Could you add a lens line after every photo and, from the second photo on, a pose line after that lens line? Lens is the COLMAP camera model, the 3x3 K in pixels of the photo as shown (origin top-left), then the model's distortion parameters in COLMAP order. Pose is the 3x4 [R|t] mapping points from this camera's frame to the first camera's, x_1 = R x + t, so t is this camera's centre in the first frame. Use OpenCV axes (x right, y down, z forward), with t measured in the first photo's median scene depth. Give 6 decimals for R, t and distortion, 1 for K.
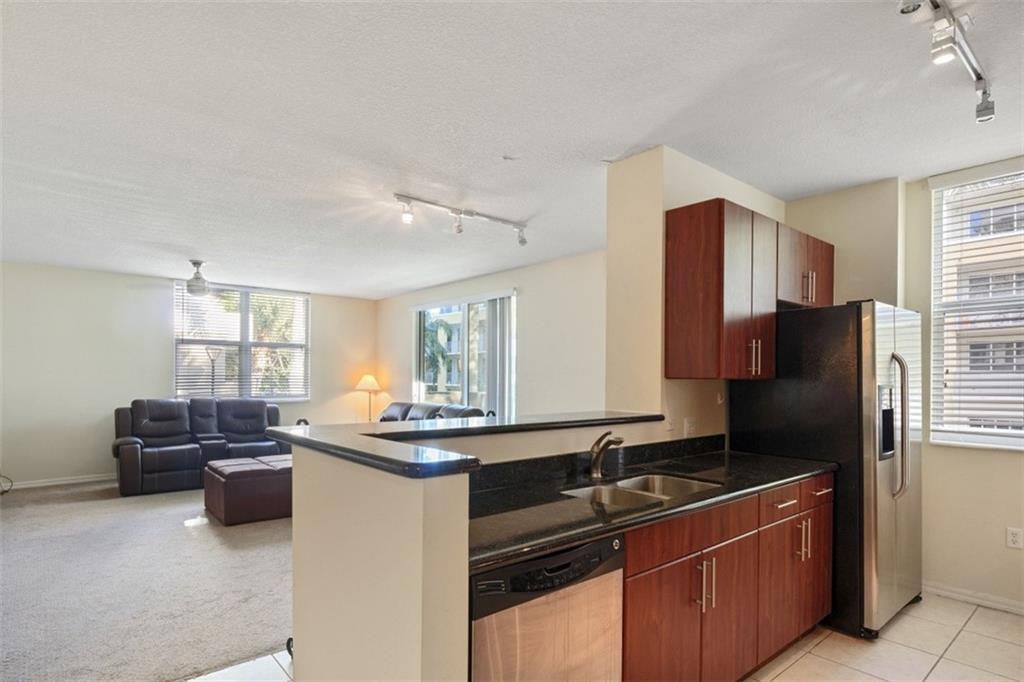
lens RADIAL K [[545.4, 0, 511.5], [0, 545.4, 378.5], [0, 0, 1]] dist [-0.000804, -0.002080]
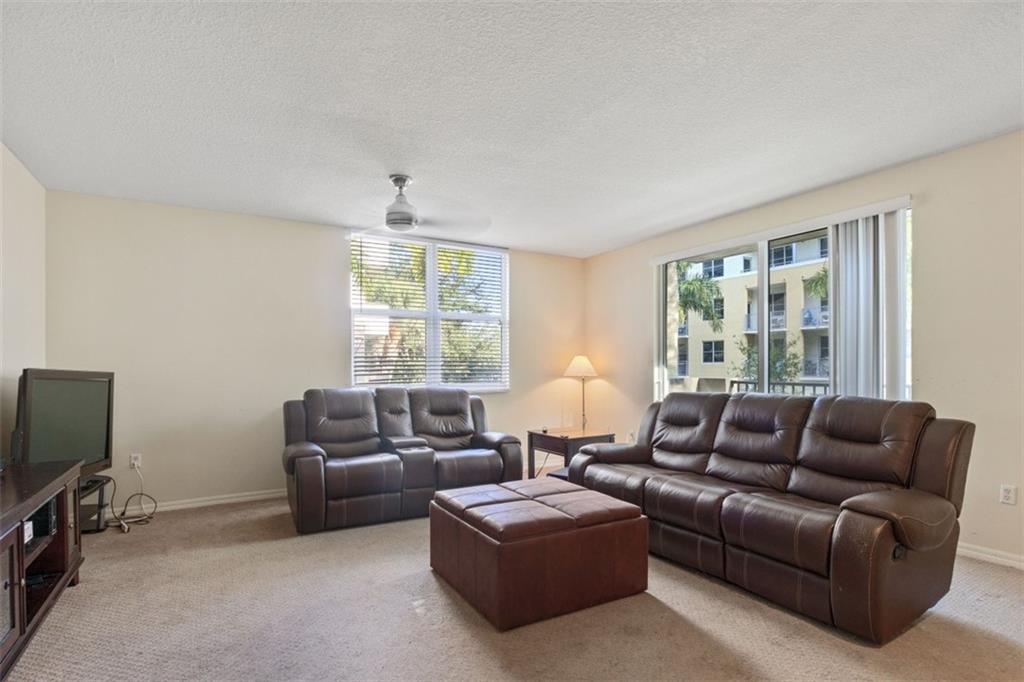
lens RADIAL K [[519.5, 0, 514.3], [0, 519.5, 368.4], [0, 0, 1]] dist [-0.010255, 0.001456]
pose [[0.986383, -0.009147, -0.164209, -0.319772], [0.008514, 0.999953, -0.004555, 0.017623], [0.164243, 0.003095, 0.986415, 0.382863]]
